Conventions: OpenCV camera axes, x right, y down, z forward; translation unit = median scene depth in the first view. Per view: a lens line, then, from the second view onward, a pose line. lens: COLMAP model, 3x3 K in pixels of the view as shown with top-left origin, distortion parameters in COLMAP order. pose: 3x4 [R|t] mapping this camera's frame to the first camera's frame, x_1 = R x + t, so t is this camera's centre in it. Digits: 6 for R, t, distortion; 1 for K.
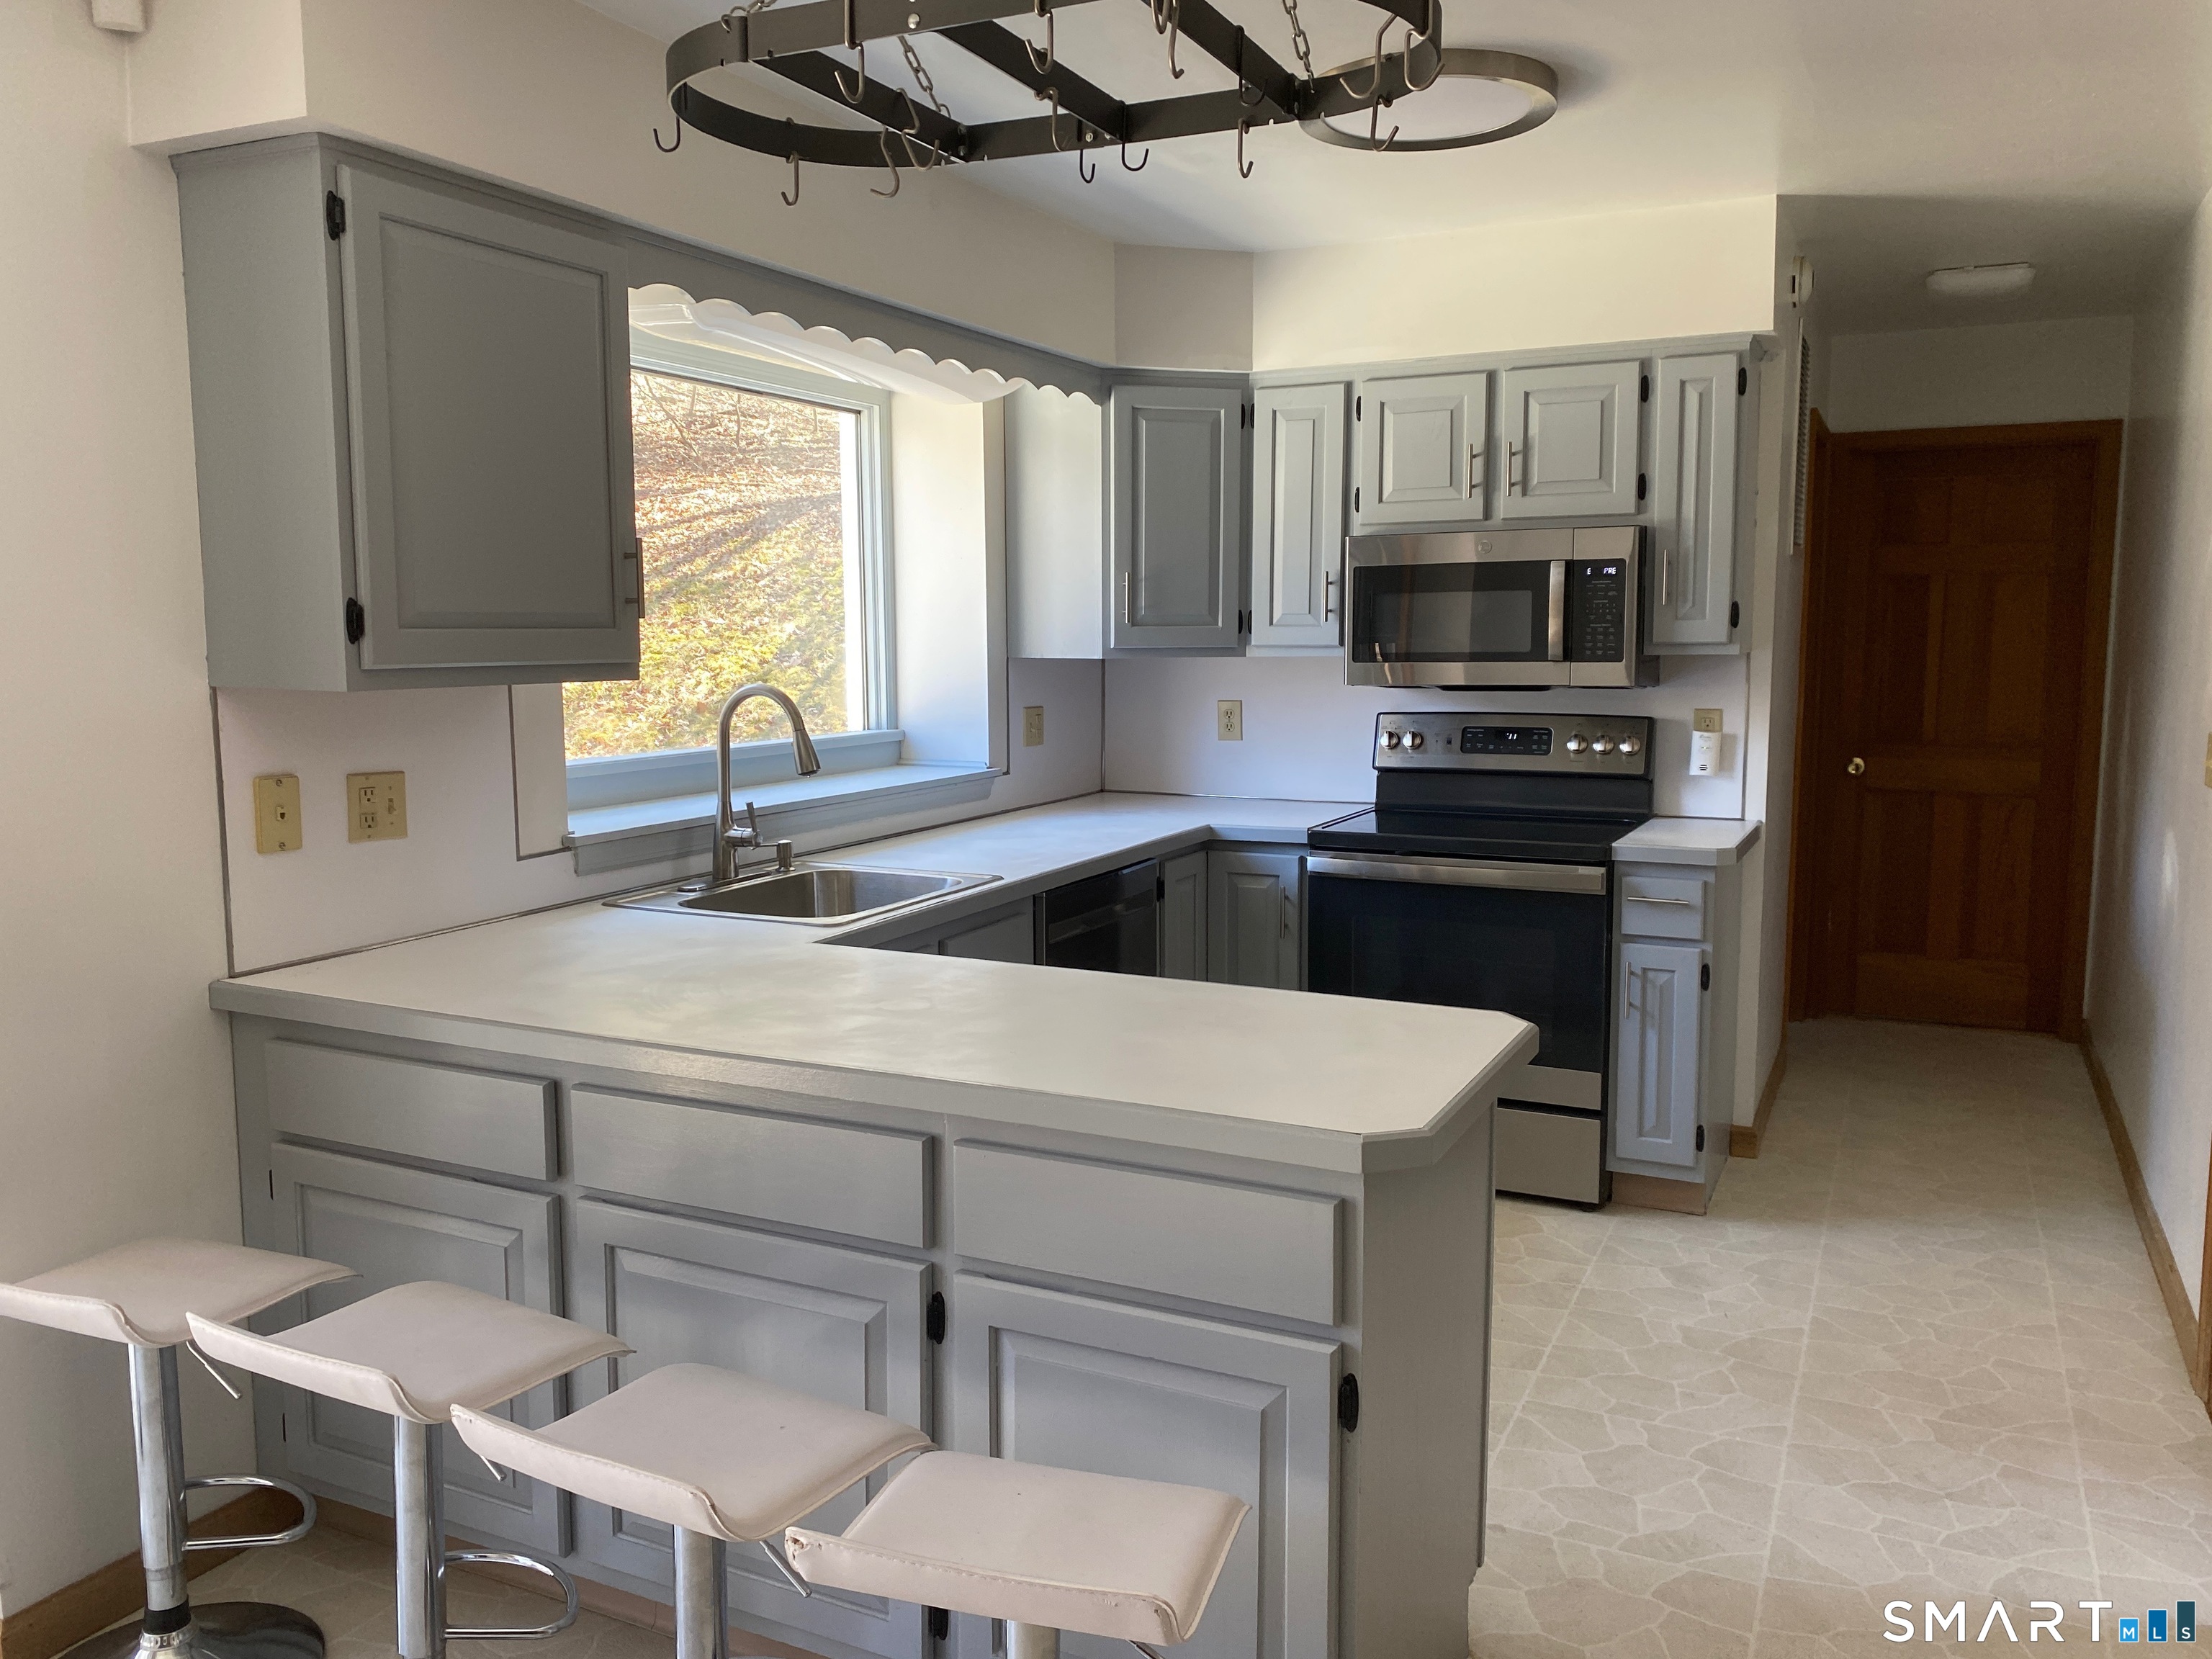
lens RADIAL K [[1685.4, 0, 1100.7], [0, 1685.4, 829.9], [0, 0, 1]] dist [0.050031, -0.041369]
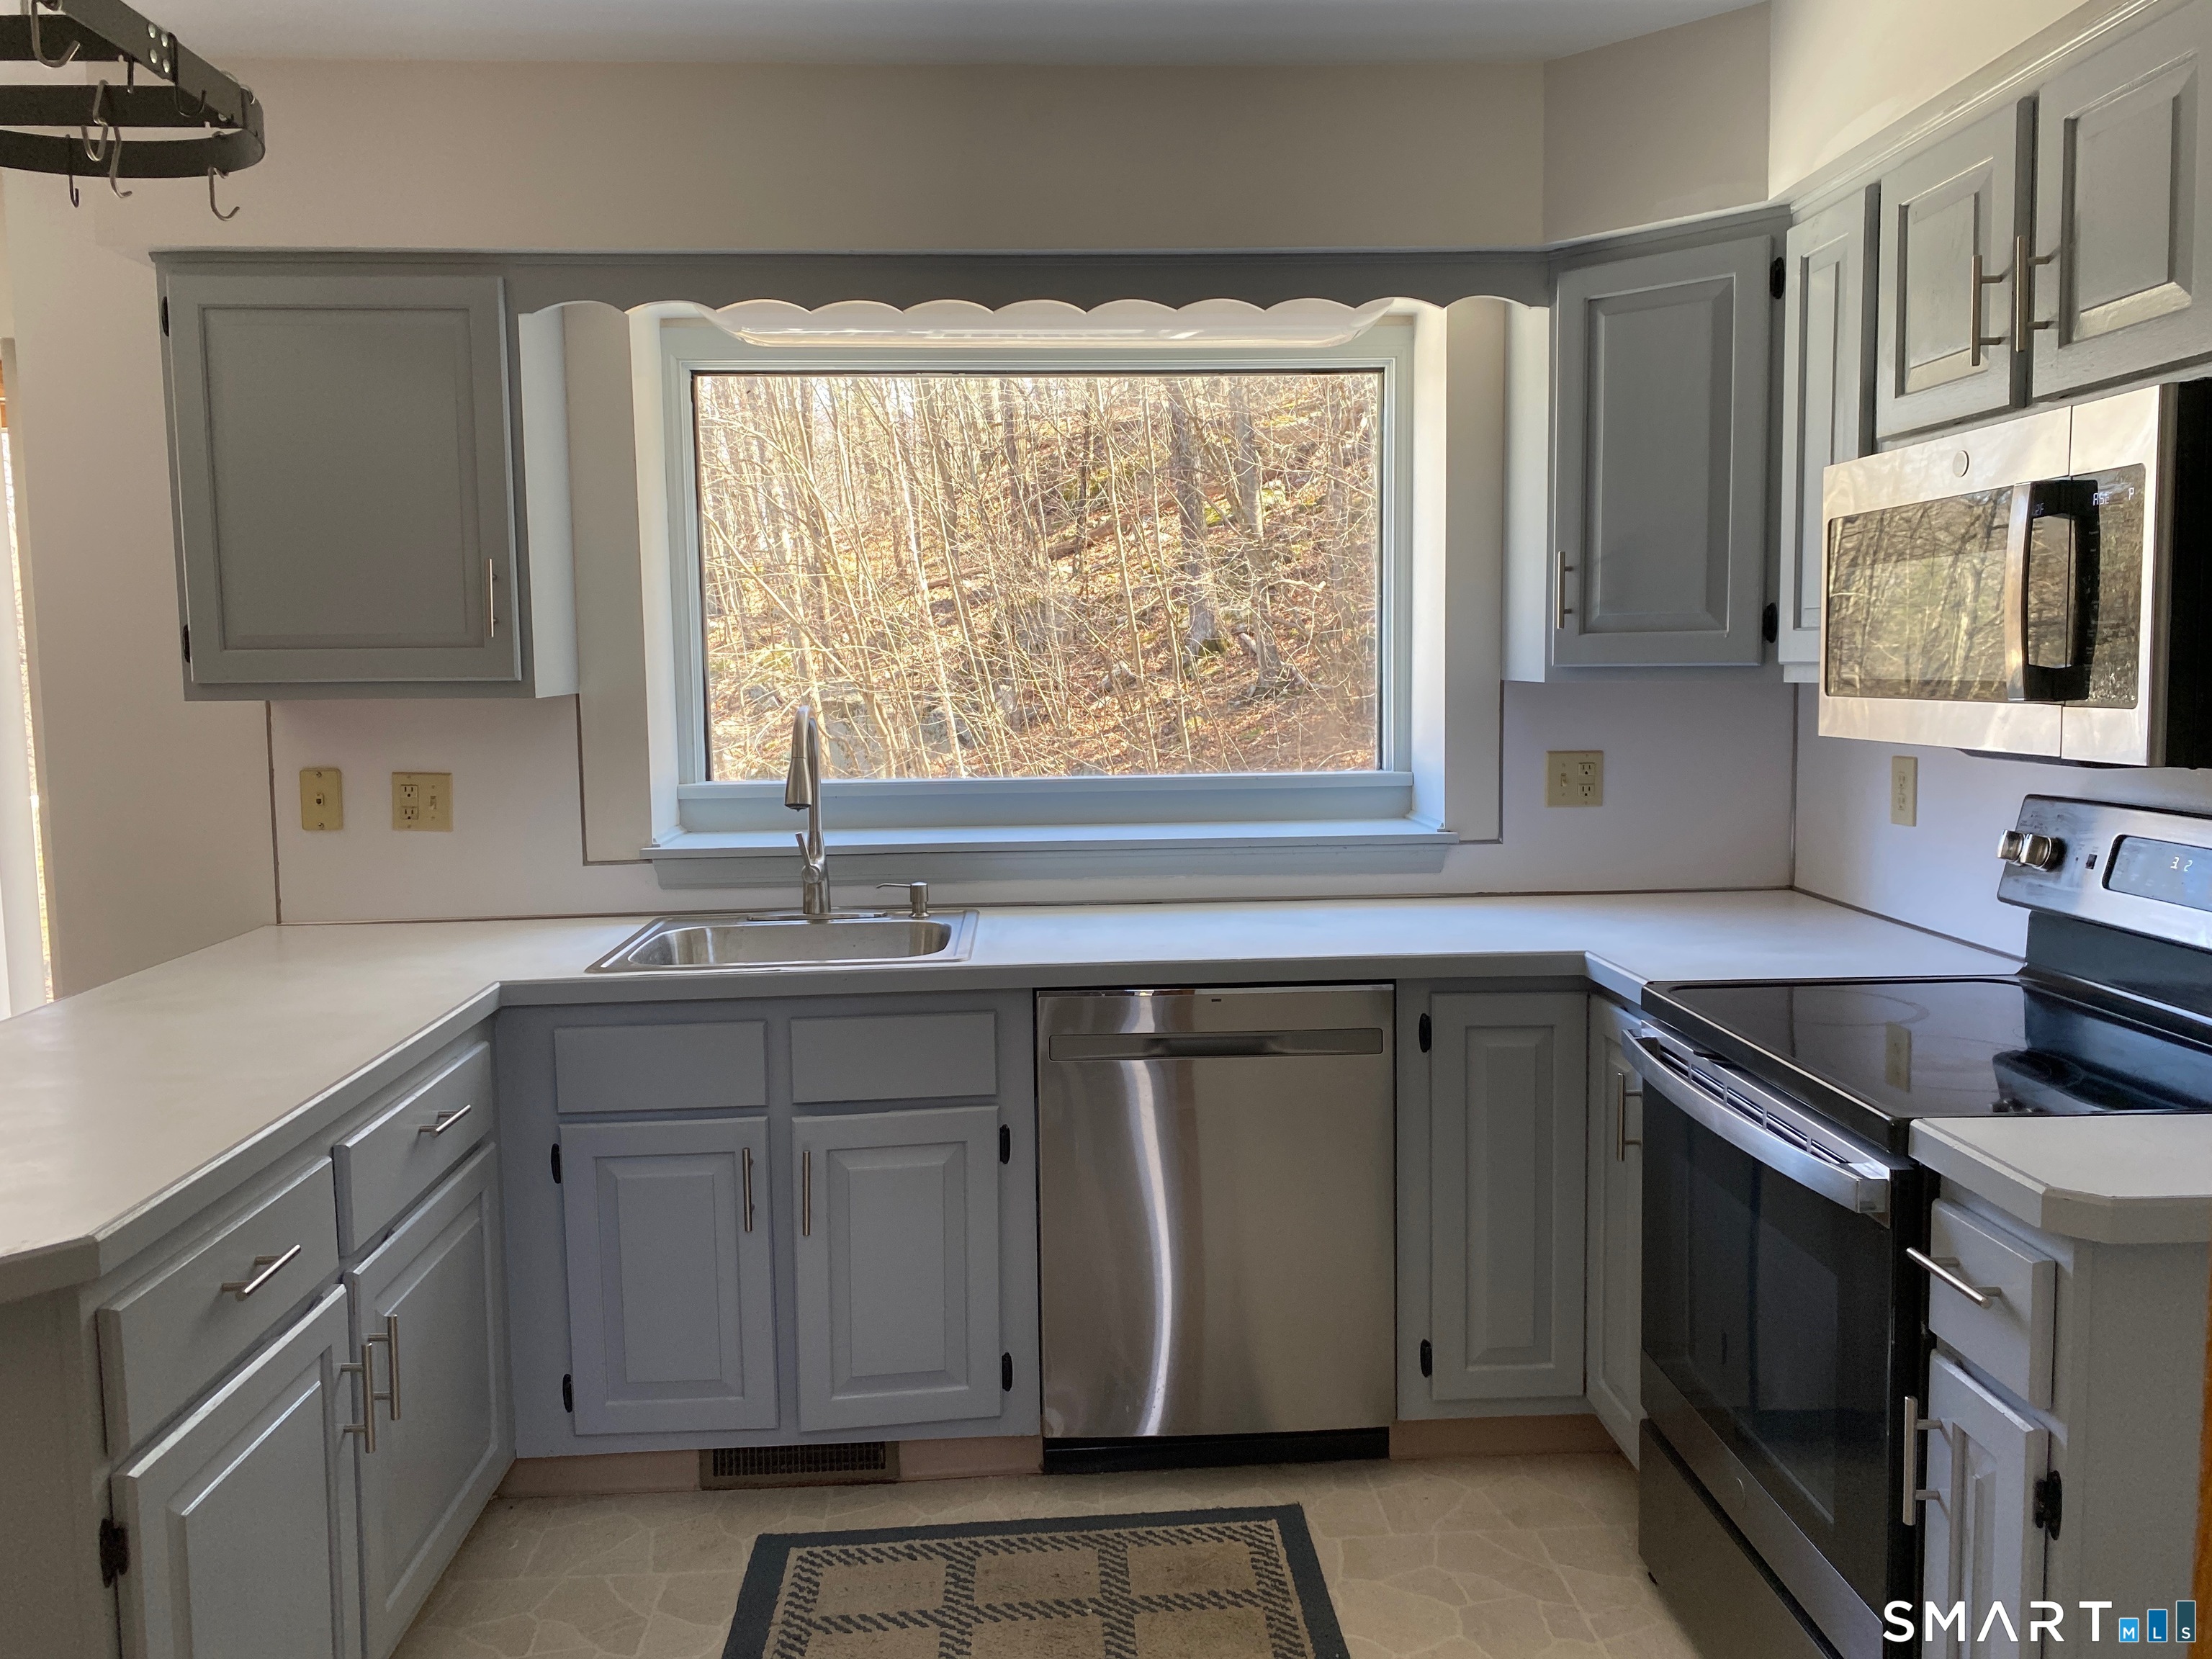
lens RADIAL K [[1685.4, 0, 1104.7], [0, 1685.4, 815.5], [0, 0, 1]] dist [0.050031, -0.041369]
pose [[0.484964, 0.080365, -0.870834, 0.536475], [-0.095588, 0.994674, 0.038561, -0.061930], [0.869295, 0.064540, 0.490063, 0.550551]]
